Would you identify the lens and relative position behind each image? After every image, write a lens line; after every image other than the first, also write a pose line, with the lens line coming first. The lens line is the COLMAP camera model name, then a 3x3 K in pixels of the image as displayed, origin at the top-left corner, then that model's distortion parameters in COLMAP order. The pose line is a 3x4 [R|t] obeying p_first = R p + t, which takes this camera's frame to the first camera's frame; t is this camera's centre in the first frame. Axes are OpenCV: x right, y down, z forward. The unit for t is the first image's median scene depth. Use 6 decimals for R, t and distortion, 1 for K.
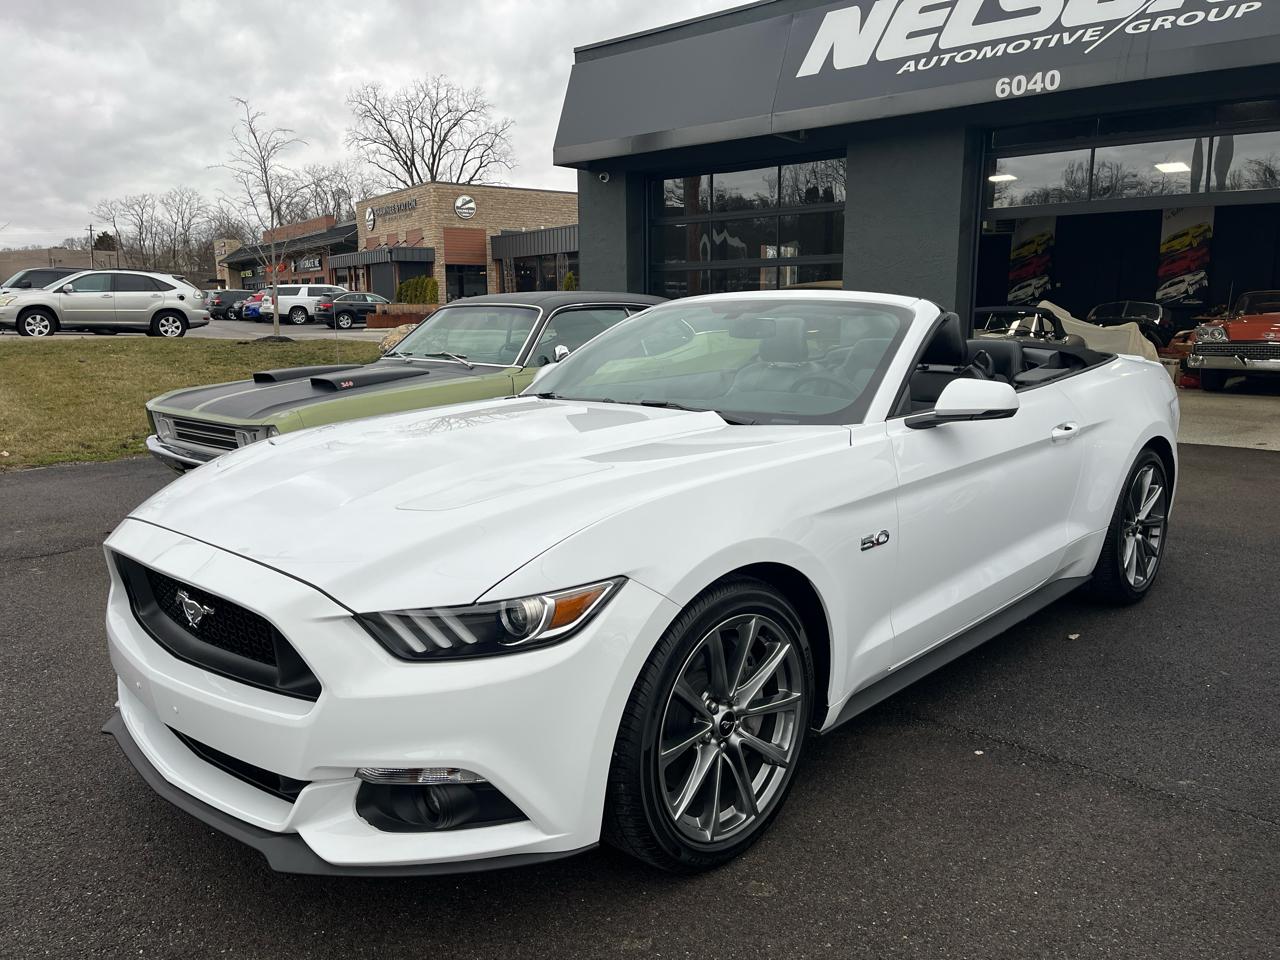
lens RADIAL K [[963.9, 0, 644.2], [0, 963.9, 477.9], [0, 0, 1]] dist [0.084689, -0.111694]
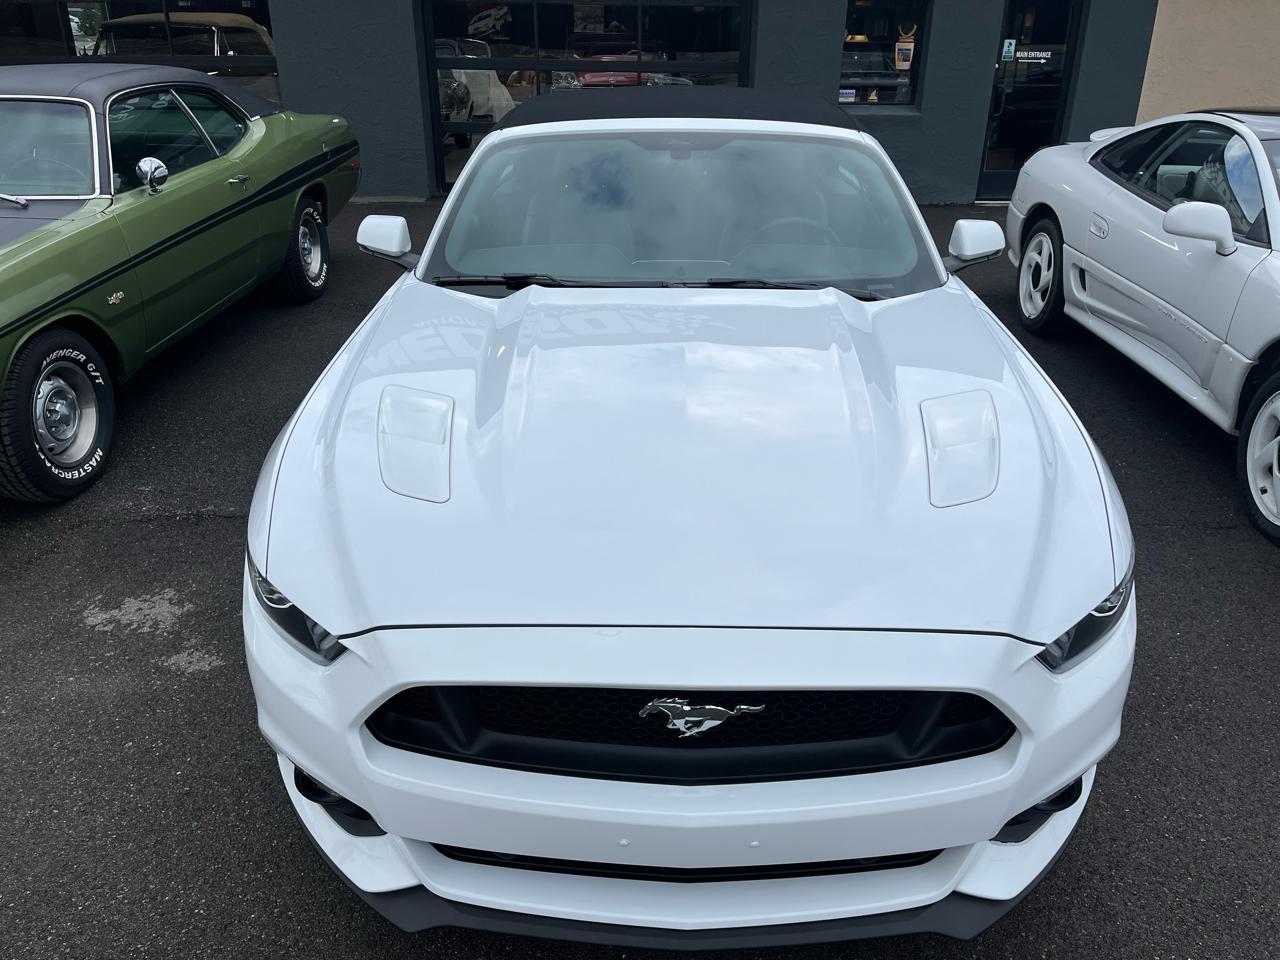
lens RADIAL K [[965.1, 0, 654.7], [0, 965.1, 477.6], [0, 0, 1]] dist [0.085953, -0.114400]
pose [[0.733495, -0.274194, 0.621934, -0.330141], [0.102614, 0.949205, 0.297458, -0.092365], [-0.671904, -0.154364, 0.724373, 0.199211]]
